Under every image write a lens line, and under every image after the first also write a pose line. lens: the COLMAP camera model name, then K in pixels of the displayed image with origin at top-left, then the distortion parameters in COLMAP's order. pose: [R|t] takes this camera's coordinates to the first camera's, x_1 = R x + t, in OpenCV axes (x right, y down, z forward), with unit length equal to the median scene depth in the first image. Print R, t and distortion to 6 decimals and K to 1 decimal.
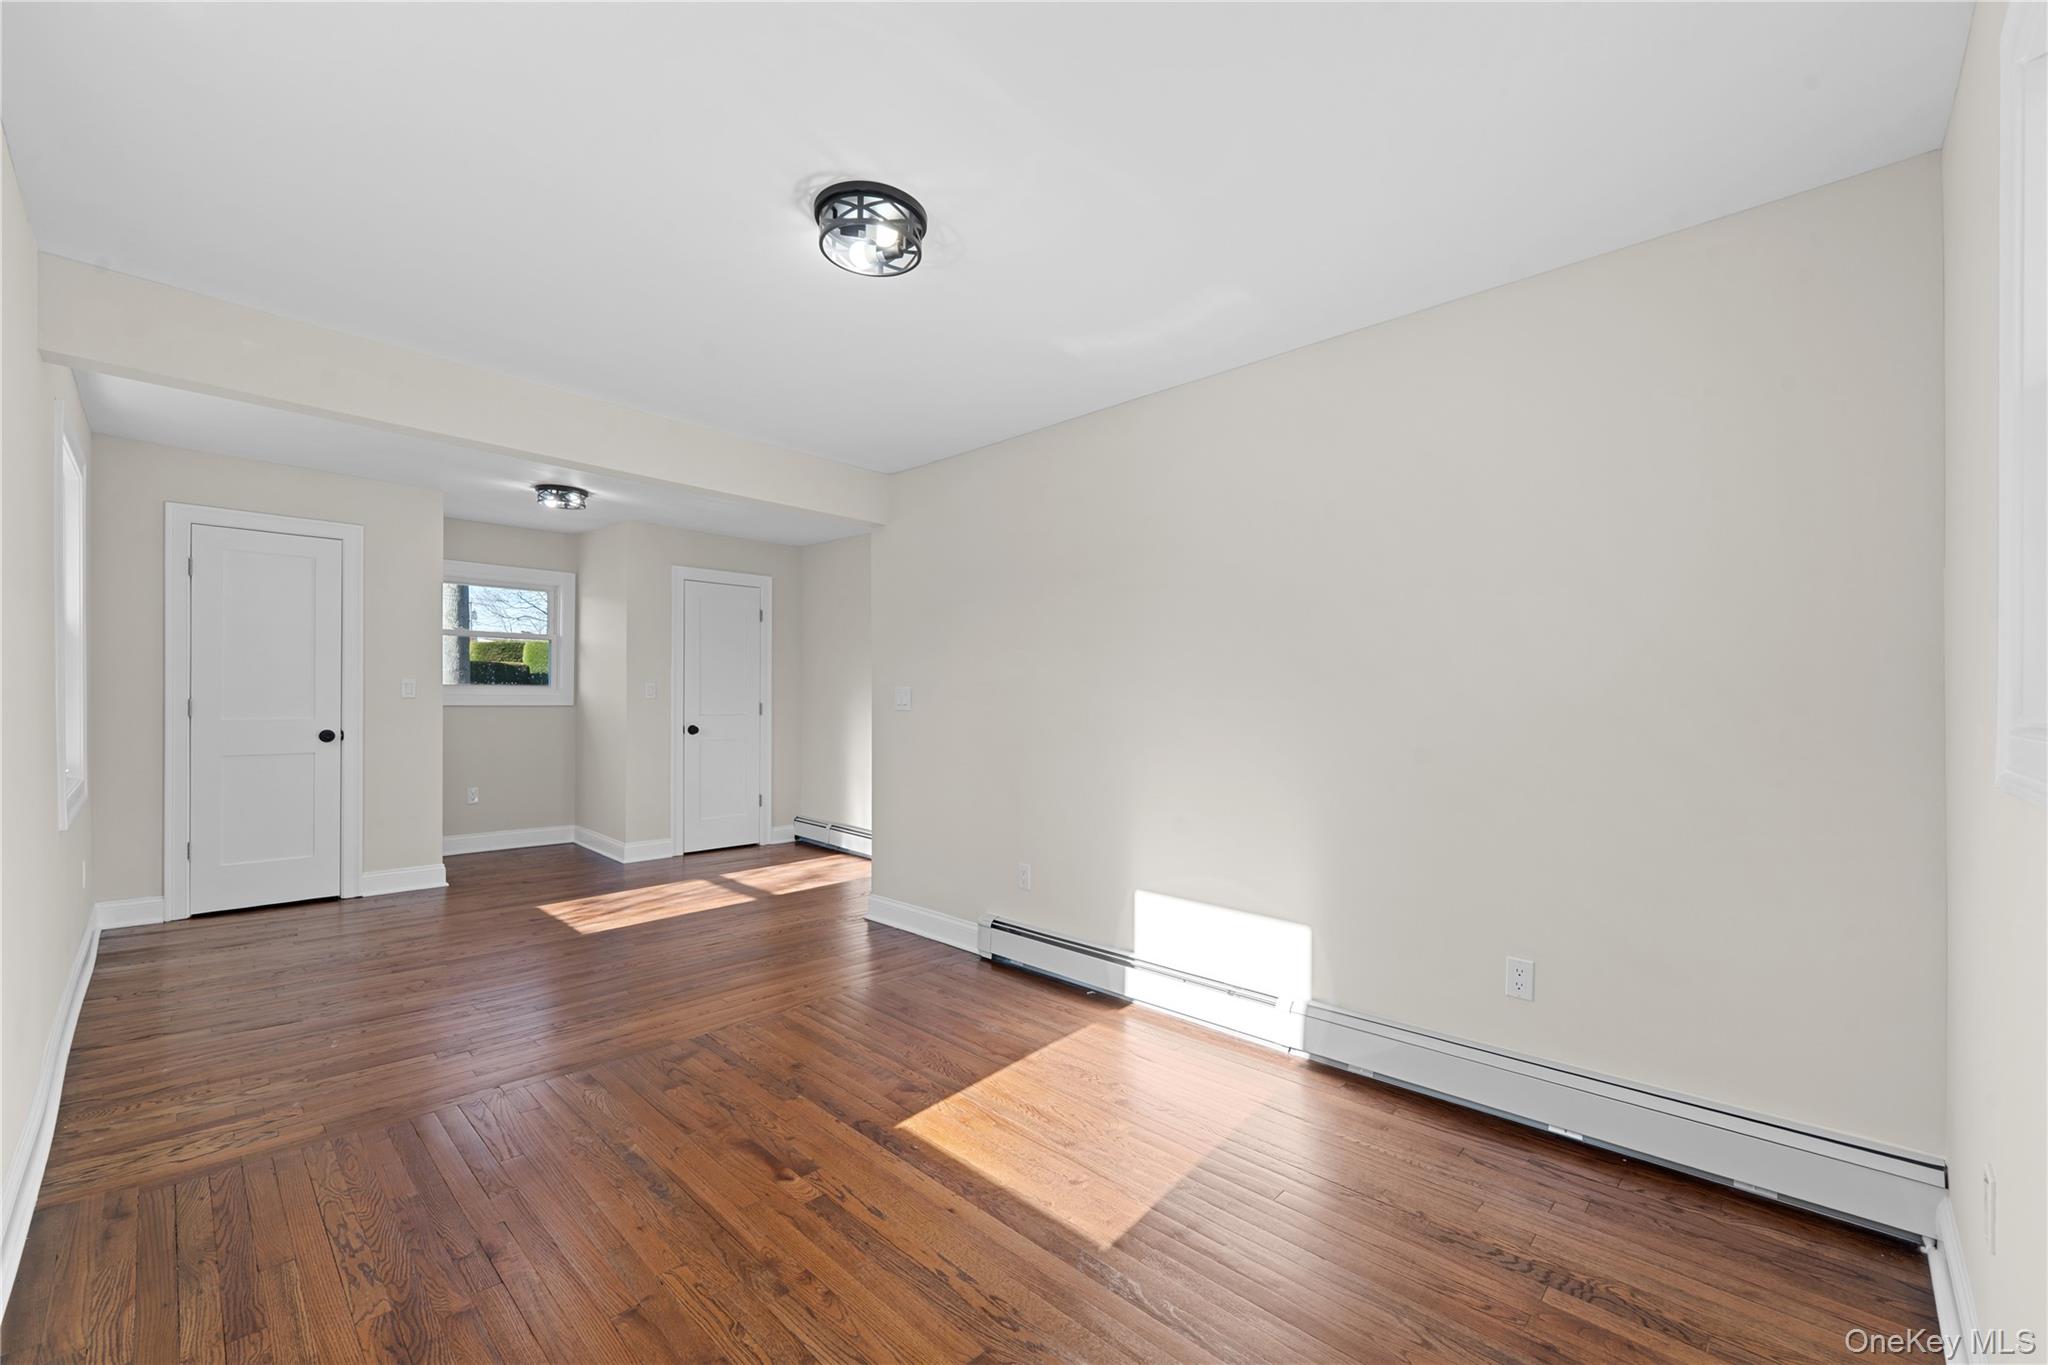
lens RADIAL K [[844.8, 0, 1024.0], [0, 844.8, 682.5], [0, 0, 1]] dist [-0.000584, -0.000472]
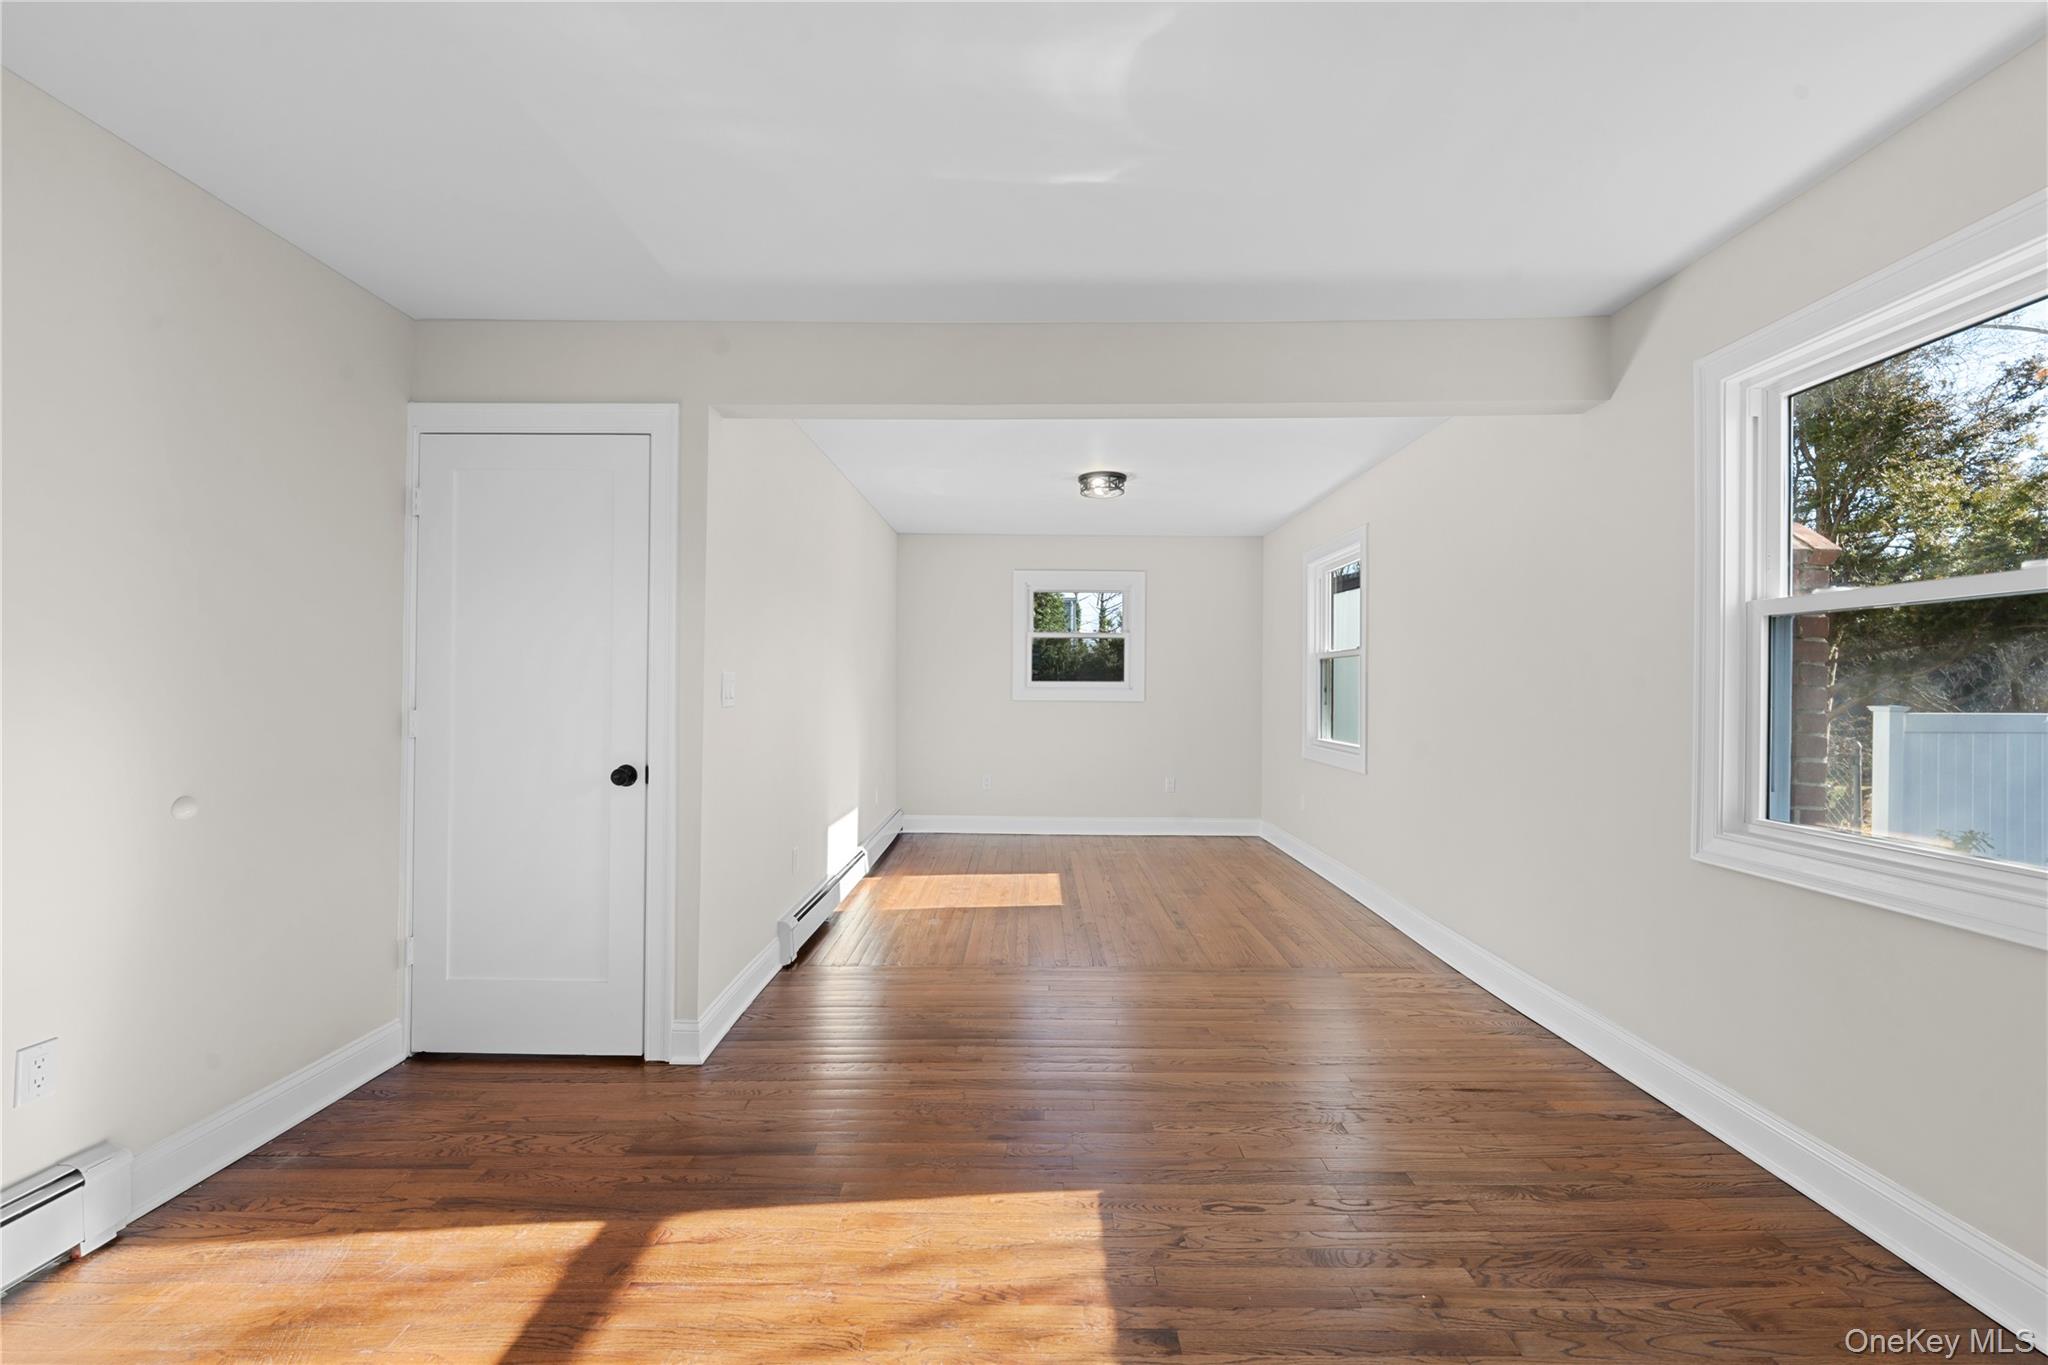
lens RADIAL K [[826.7, 0, 1026.8], [0, 826.7, 675.2], [0, 0, 1]] dist [0.001734, -0.002193]
pose [[-0.700325, -0.006591, 0.713793, -1.053473], [-0.026503, 0.999508, -0.016774, 0.015199], [-0.713332, -0.030665, -0.700155, 1.740845]]
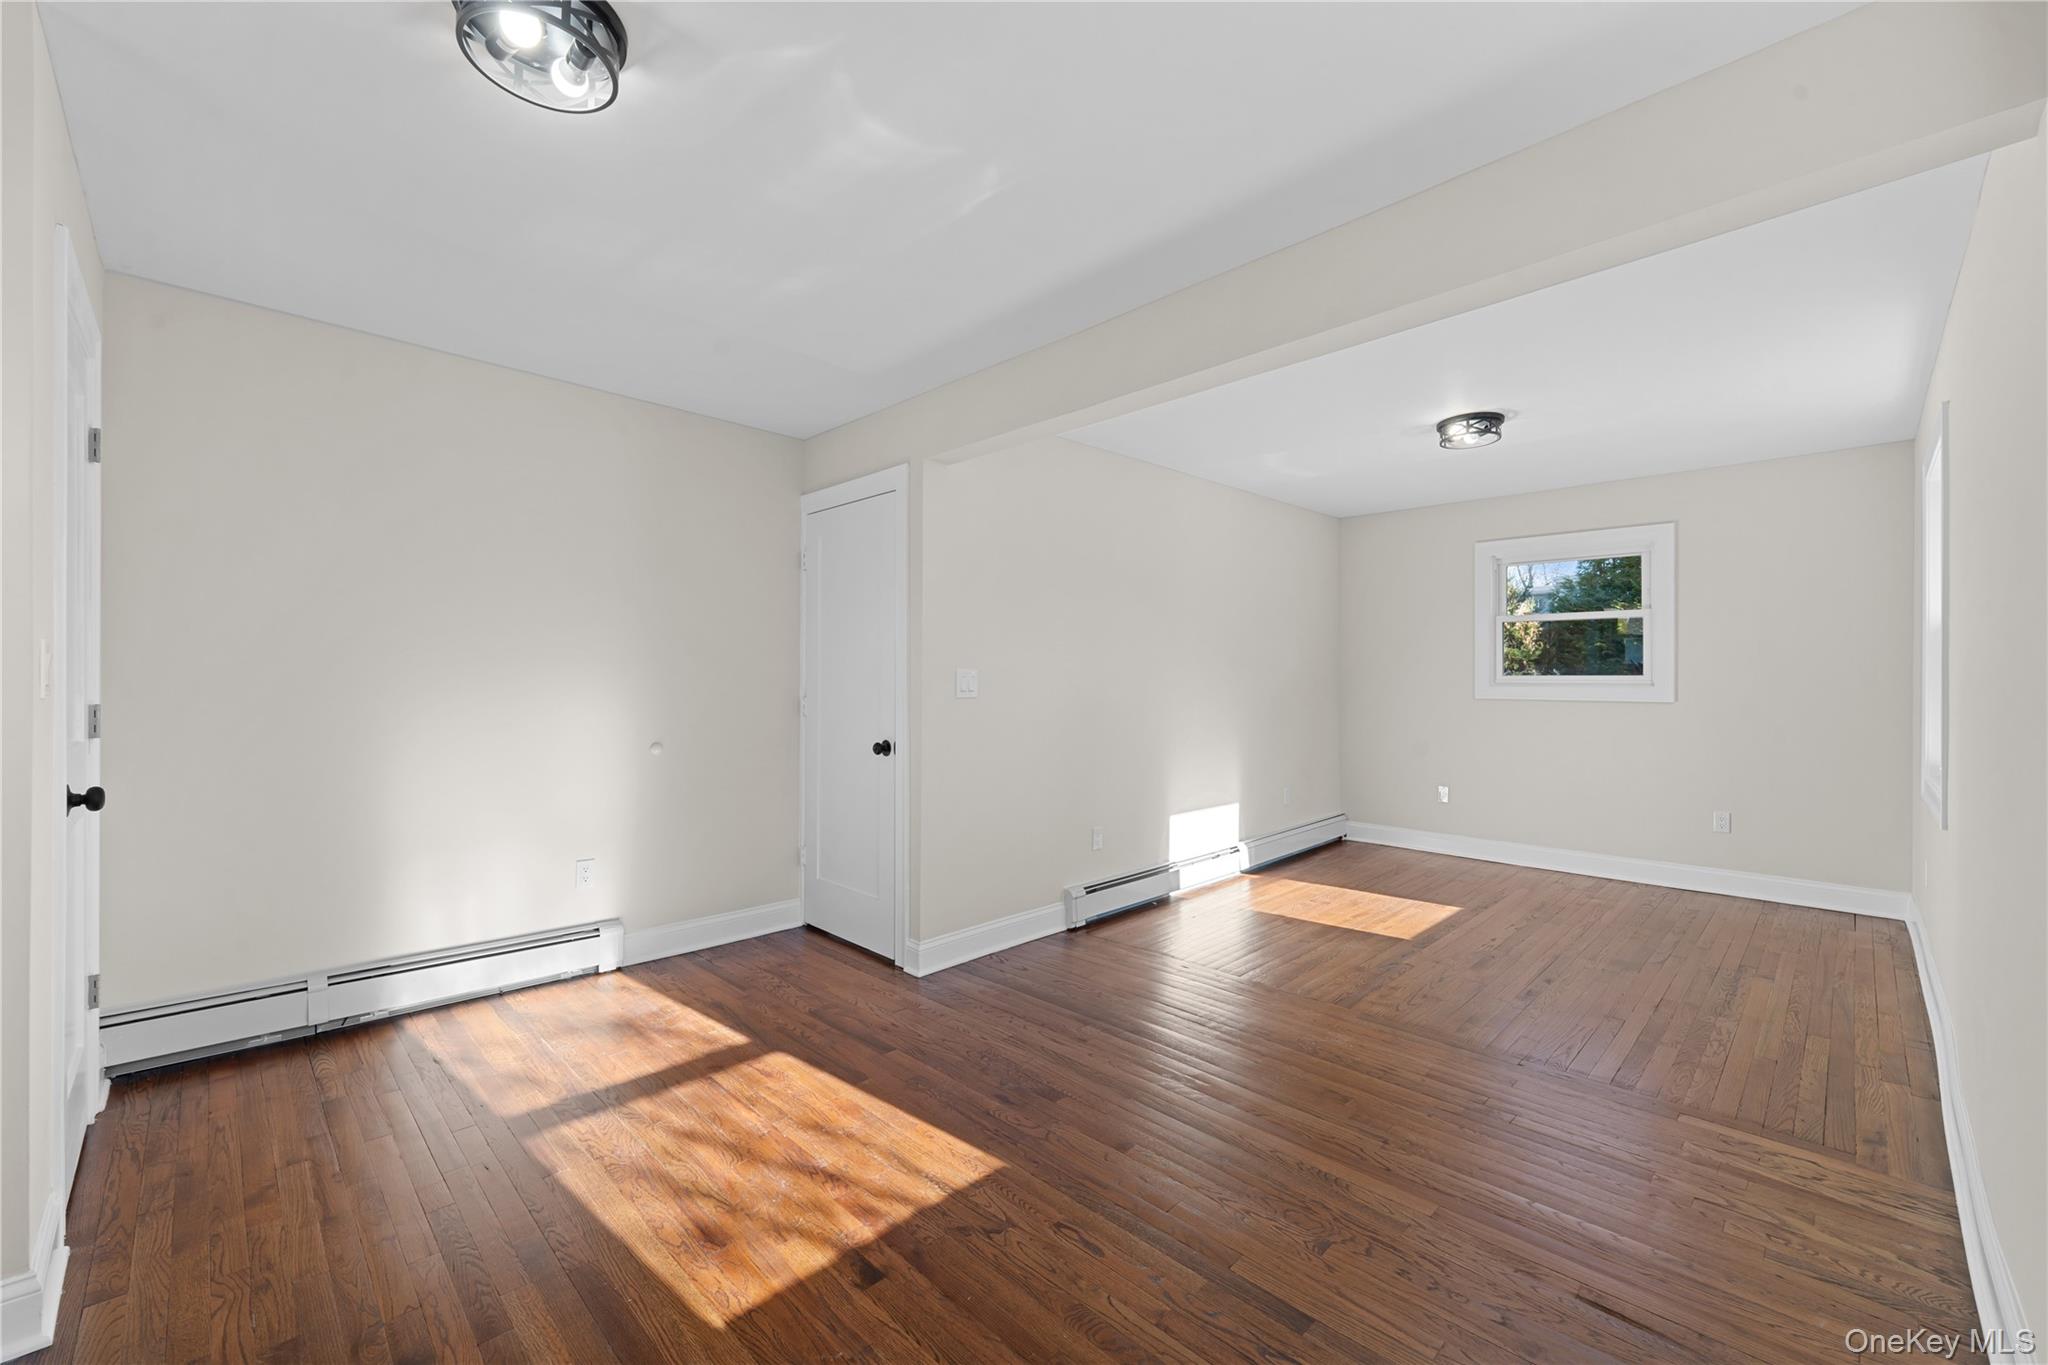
lens RADIAL K [[826.7, 0, 1026.8], [0, 826.7, 675.2], [0, 0, 1]] dist [0.001734, -0.002193]
pose [[0.009502, -0.006227, 0.999935, -1.283884], [-0.020980, 0.999759, 0.006425, 0.003703], [-0.999735, -0.021040, 0.009369, 1.254471]]
